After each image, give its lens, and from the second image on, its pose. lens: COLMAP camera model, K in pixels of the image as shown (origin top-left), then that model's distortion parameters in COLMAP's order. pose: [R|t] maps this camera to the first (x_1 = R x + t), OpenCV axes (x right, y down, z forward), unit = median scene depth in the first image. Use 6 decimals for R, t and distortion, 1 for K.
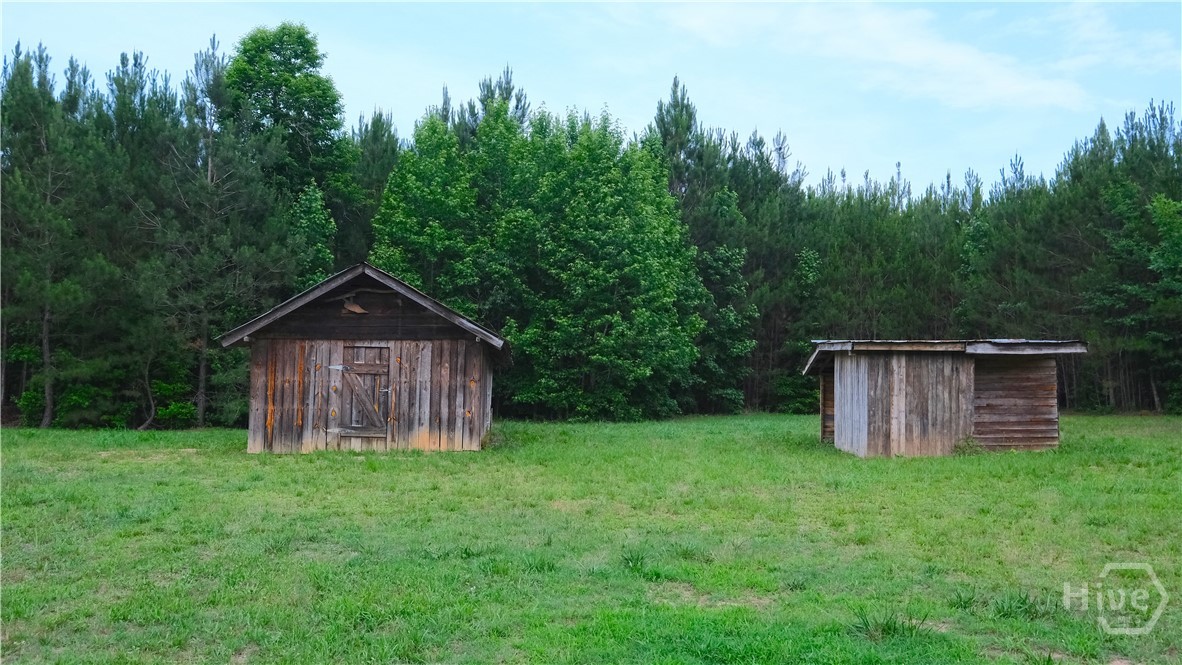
lens RADIAL K [[1182.1, 0, 591.0], [0, 1182.1, 332.5], [0, 0, 1]] dist [-0.007870, 0.018719]
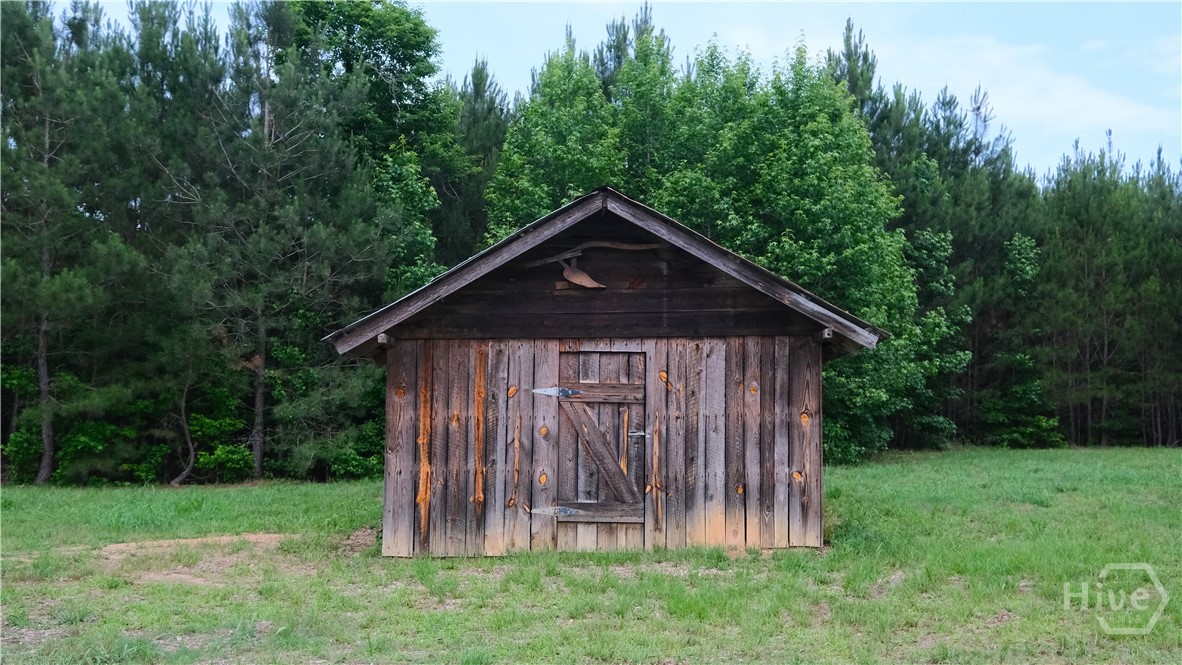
lens RADIAL K [[1182.1, 0, 591.0], [0, 1182.1, 332.5], [0, 0, 1]] dist [-0.007870, 0.018719]
pose [[0.999694, -0.012567, -0.021304, -0.116605], [0.012108, 0.999694, -0.021553, 0.009425], [0.021568, 0.021289, 0.999541, 0.297630]]
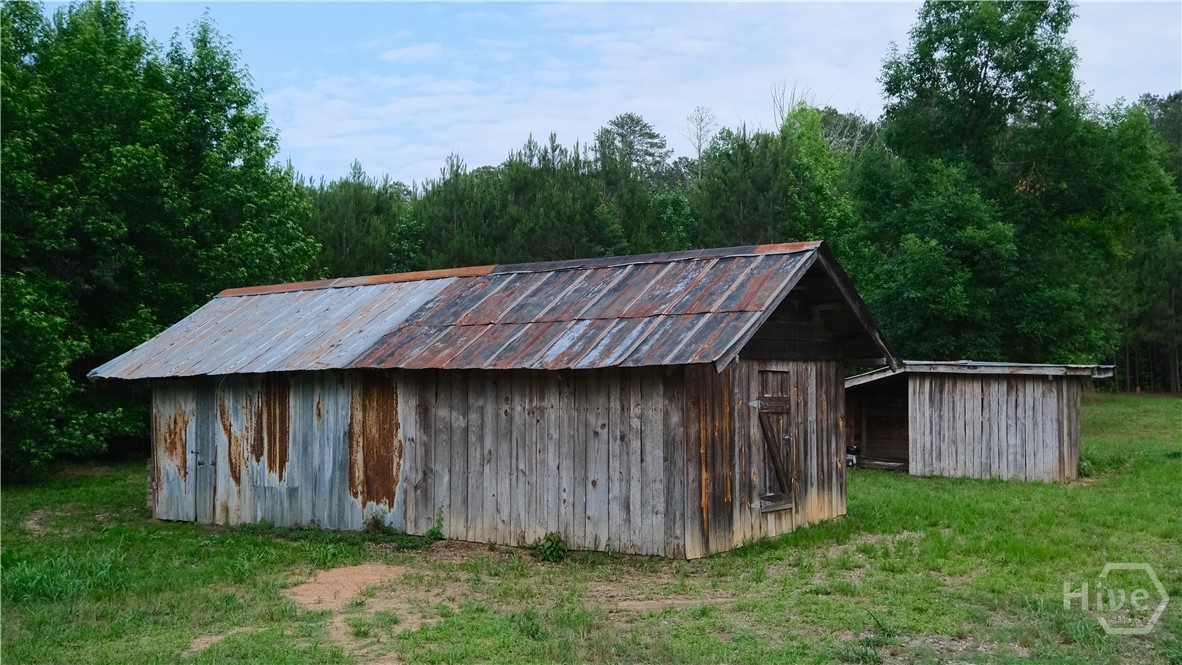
lens RADIAL K [[1182.1, 0, 591.0], [0, 1182.1, 332.5], [0, 0, 1]] dist [-0.007870, 0.018719]
pose [[0.581603, 0.026863, 0.813029, -0.491949], [-0.031097, 0.999458, -0.010778, 0.000668], [-0.812878, -0.019014, 0.582123, 0.447403]]
